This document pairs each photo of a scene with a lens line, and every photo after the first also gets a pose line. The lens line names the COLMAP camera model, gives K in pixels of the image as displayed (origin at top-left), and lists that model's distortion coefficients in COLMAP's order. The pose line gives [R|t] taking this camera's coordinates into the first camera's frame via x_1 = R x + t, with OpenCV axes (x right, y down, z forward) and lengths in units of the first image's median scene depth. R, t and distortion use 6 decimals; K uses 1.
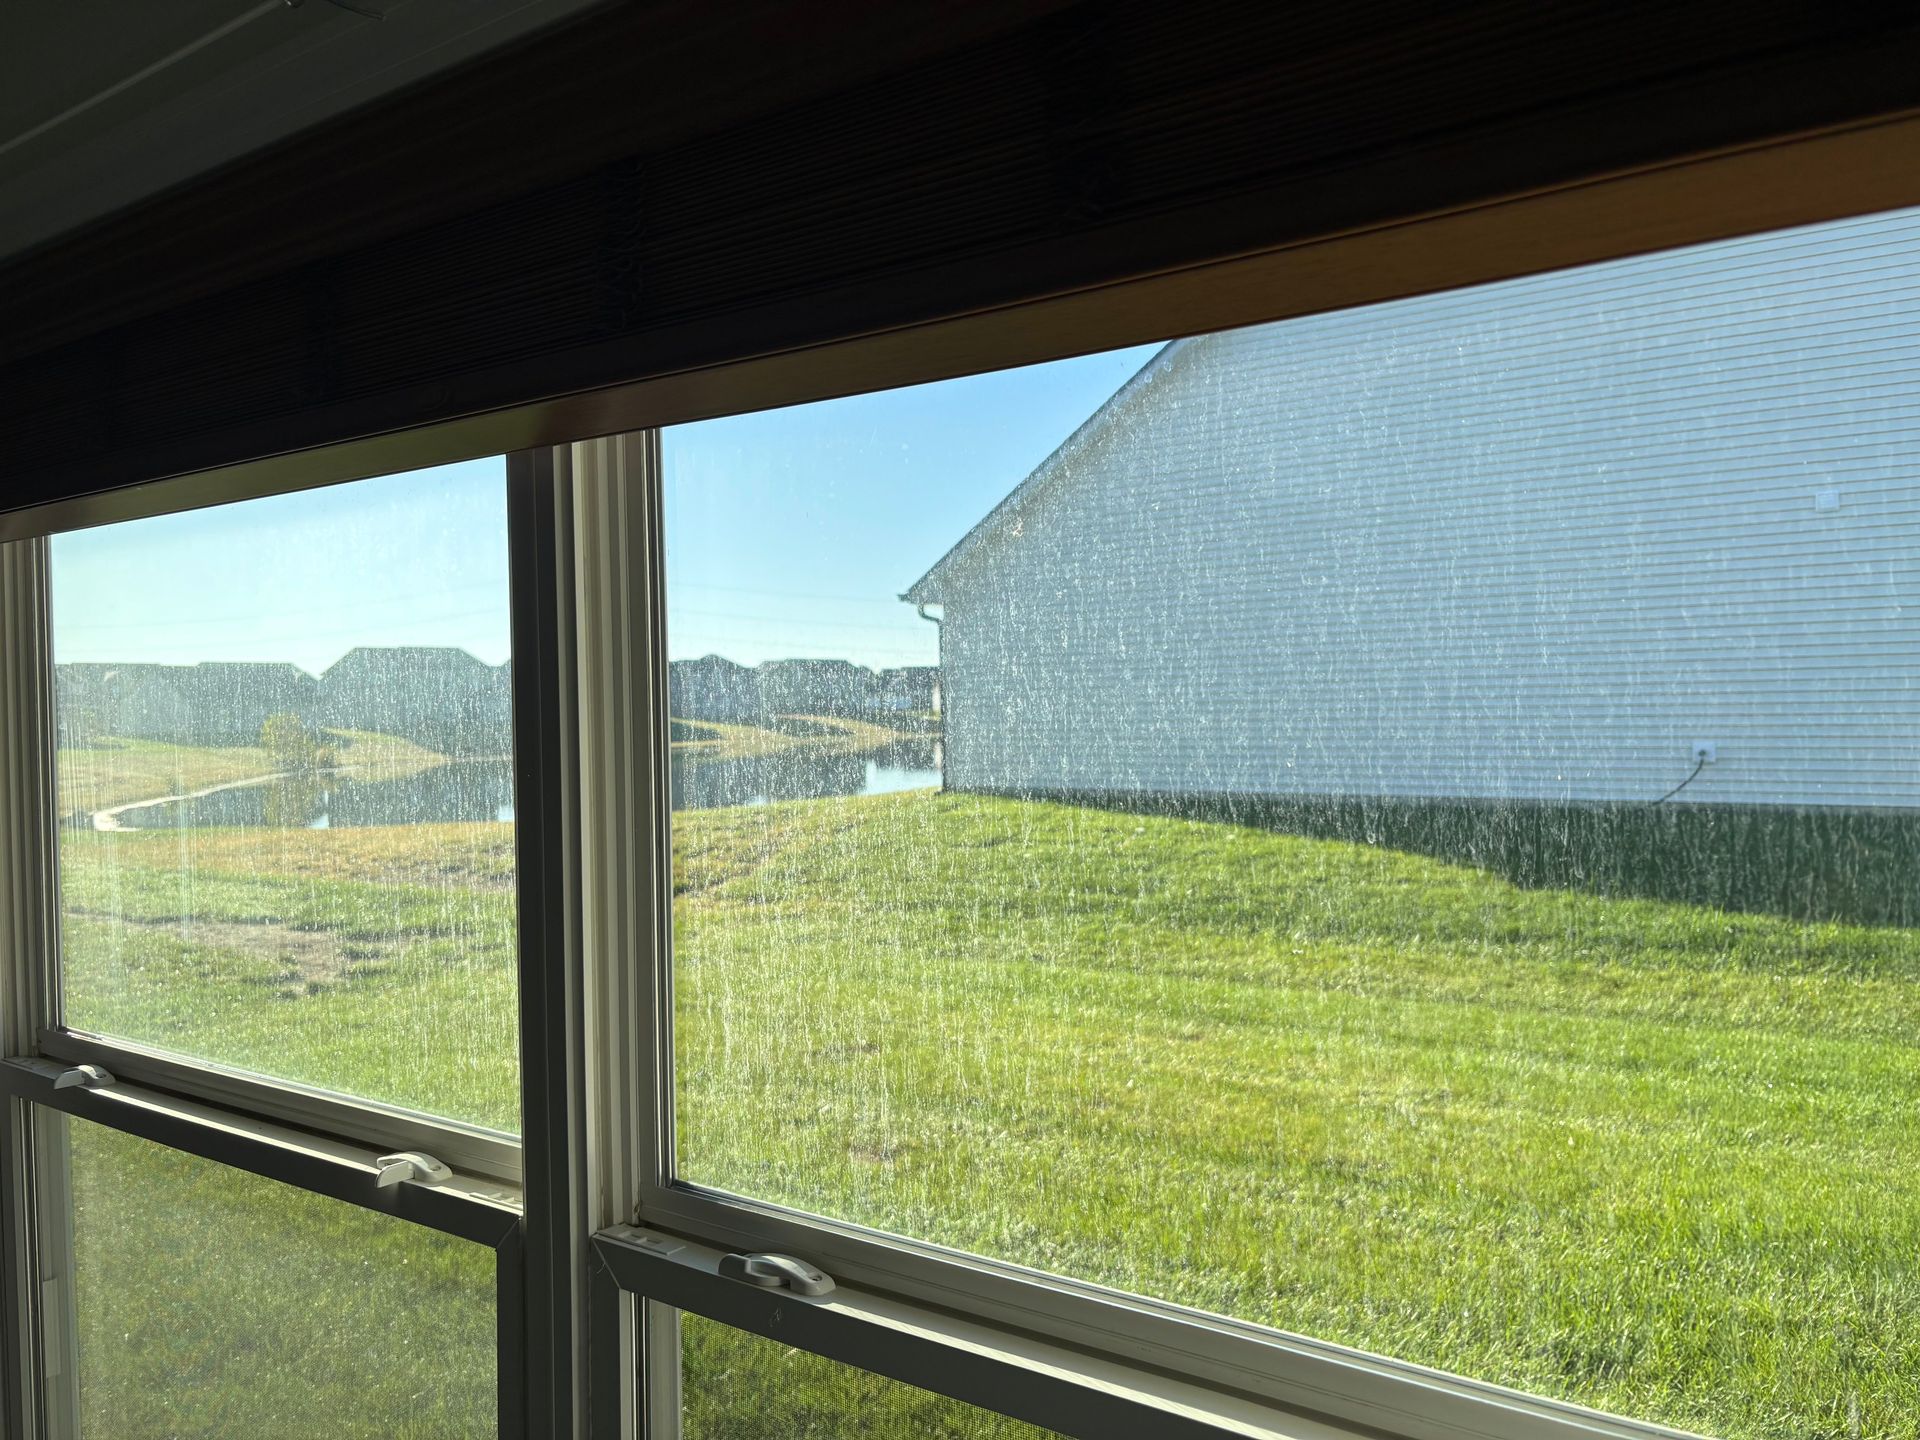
lens RADIAL K [[1446.9, 0, 960.7], [0, 1446.9, 717.9], [0, 0, 1]] dist [0.030979, -0.046718]
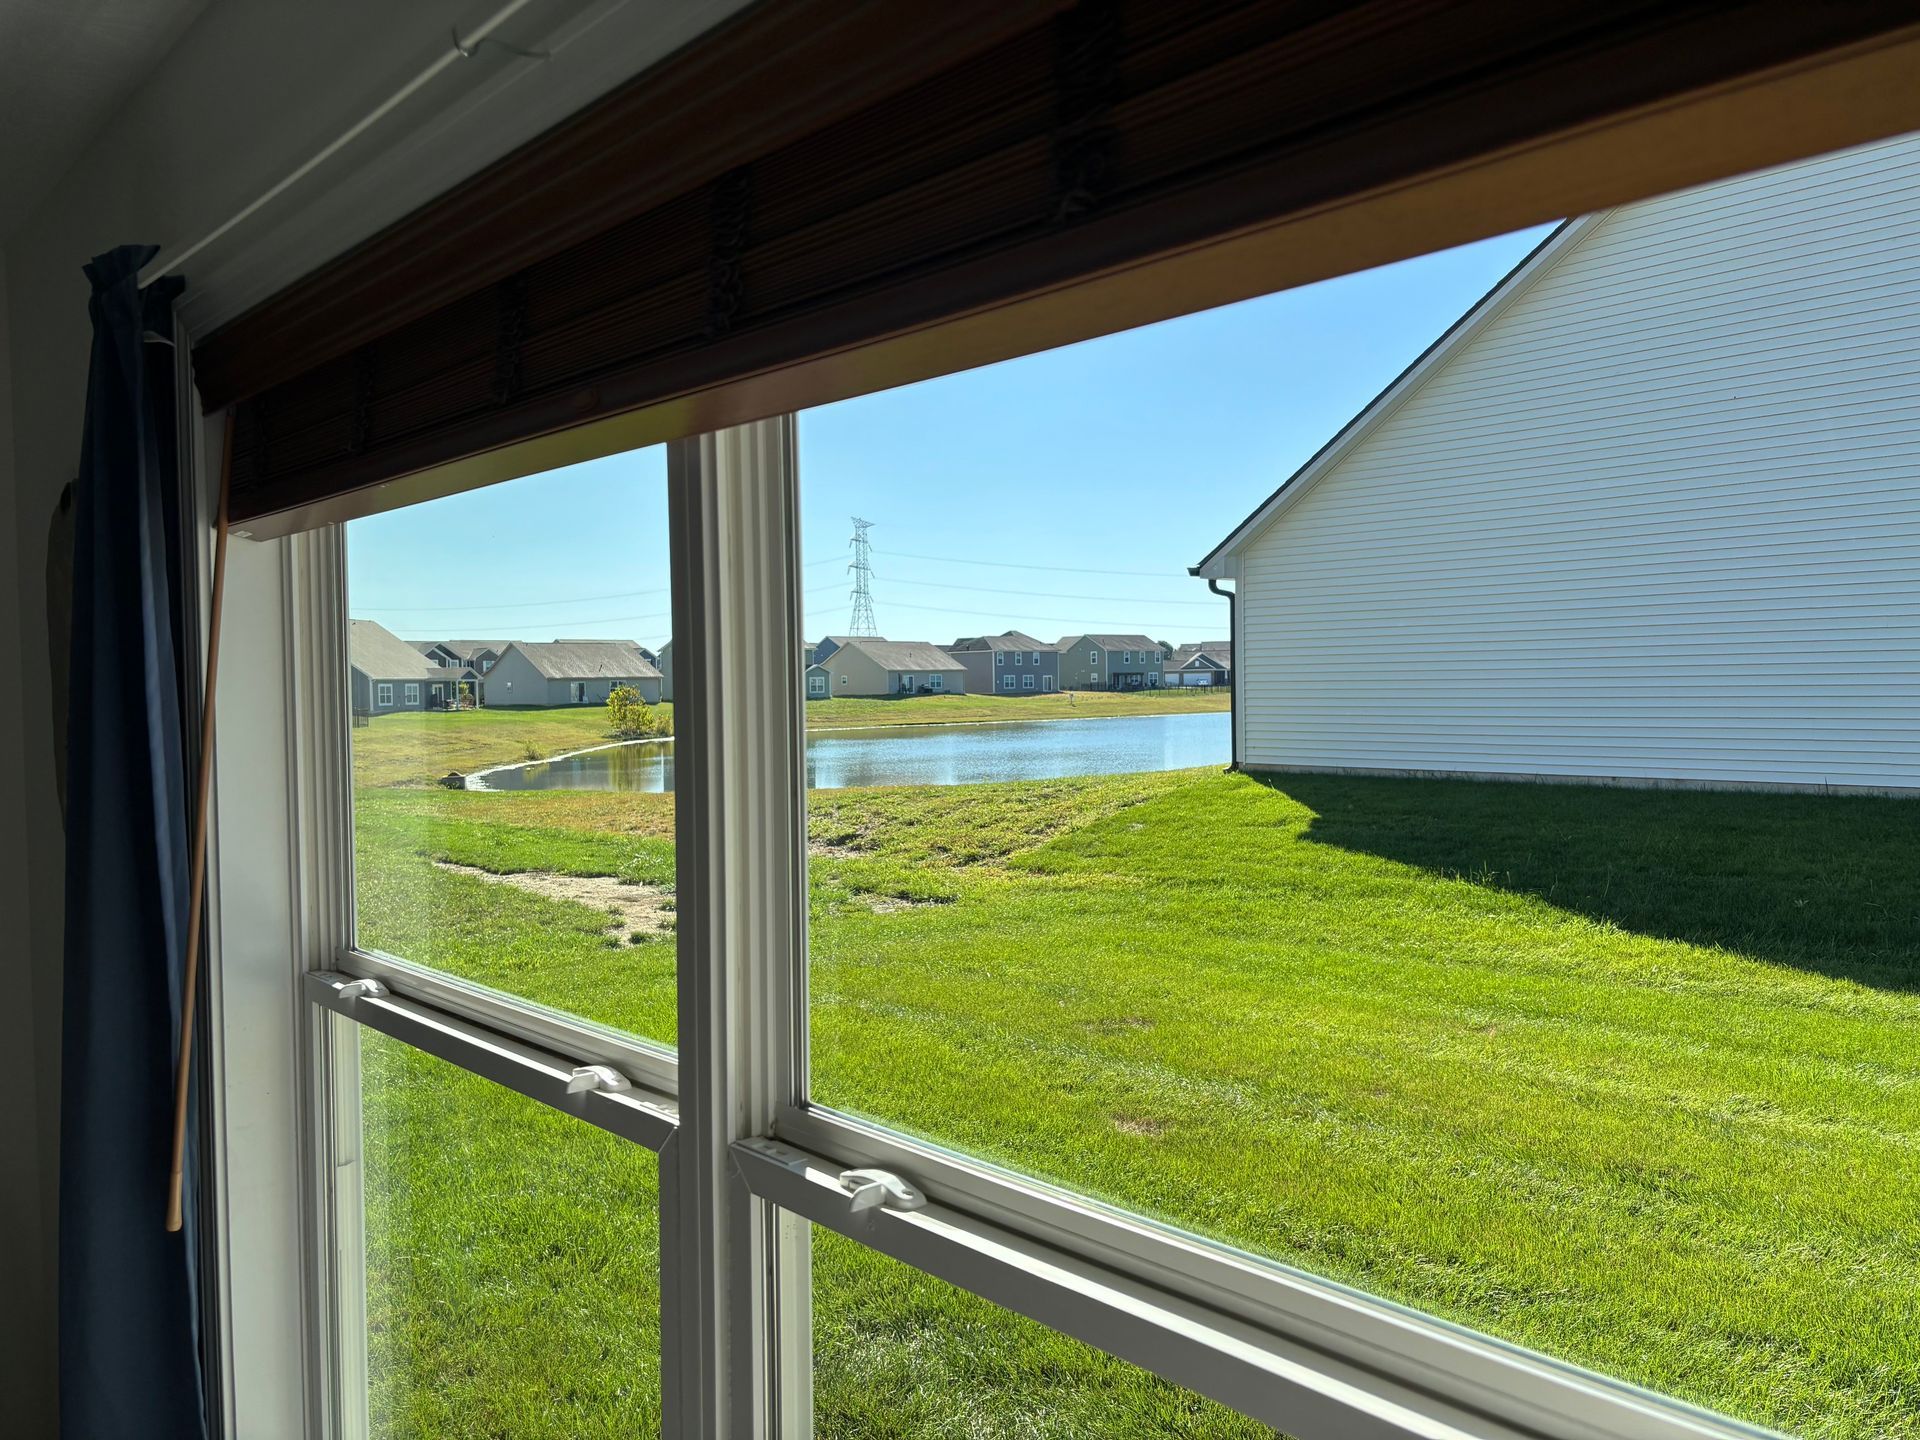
lens RADIAL K [[1446.9, 0, 957.7], [0, 1446.9, 728.8], [0, 0, 1]] dist [0.030979, -0.046718]
pose [[0.977372, 0.012320, -0.211167, 0.130467], [-0.007215, 0.999663, 0.024930, 0.007765], [0.211403, -0.022843, 0.977132, -0.036674]]
